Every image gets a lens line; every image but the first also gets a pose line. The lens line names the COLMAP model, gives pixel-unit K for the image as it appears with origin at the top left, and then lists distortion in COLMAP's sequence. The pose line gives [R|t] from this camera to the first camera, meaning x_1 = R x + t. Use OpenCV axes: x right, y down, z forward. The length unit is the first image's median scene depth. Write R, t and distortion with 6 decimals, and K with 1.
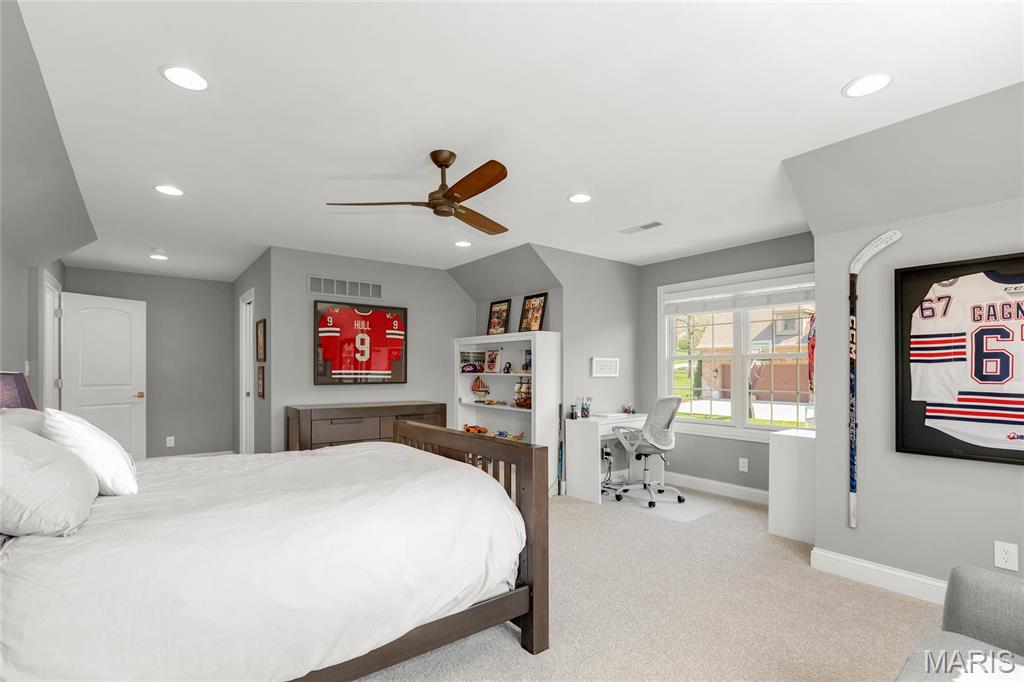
lens RADIAL K [[465.0, 0, 513.0], [0, 465.0, 366.4], [0, 0, 1]] dist [0.000062, -0.000016]
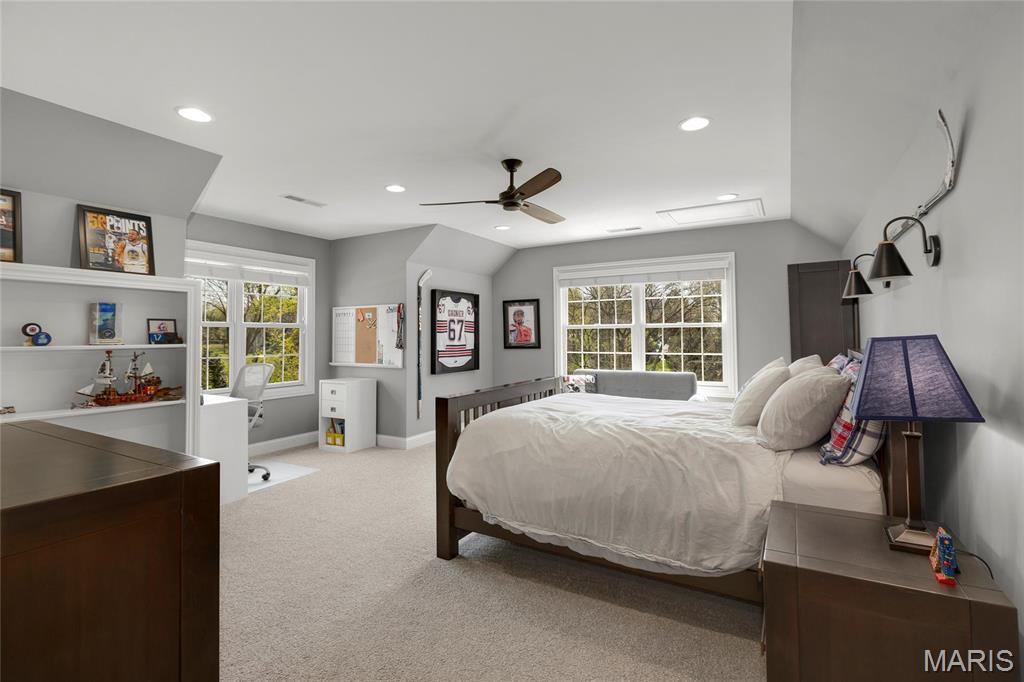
lens RADIAL K [[467.2, 0, 512.0], [0, 467.2, 341.0], [0, 0, 1]] dist [0.000011, -0.000053]
pose [[-0.346719, -0.003792, 0.937961, -1.329924], [0.006027, 0.999962, 0.006271, 0.019289], [-0.937950, 0.007828, -0.346683, 1.434066]]
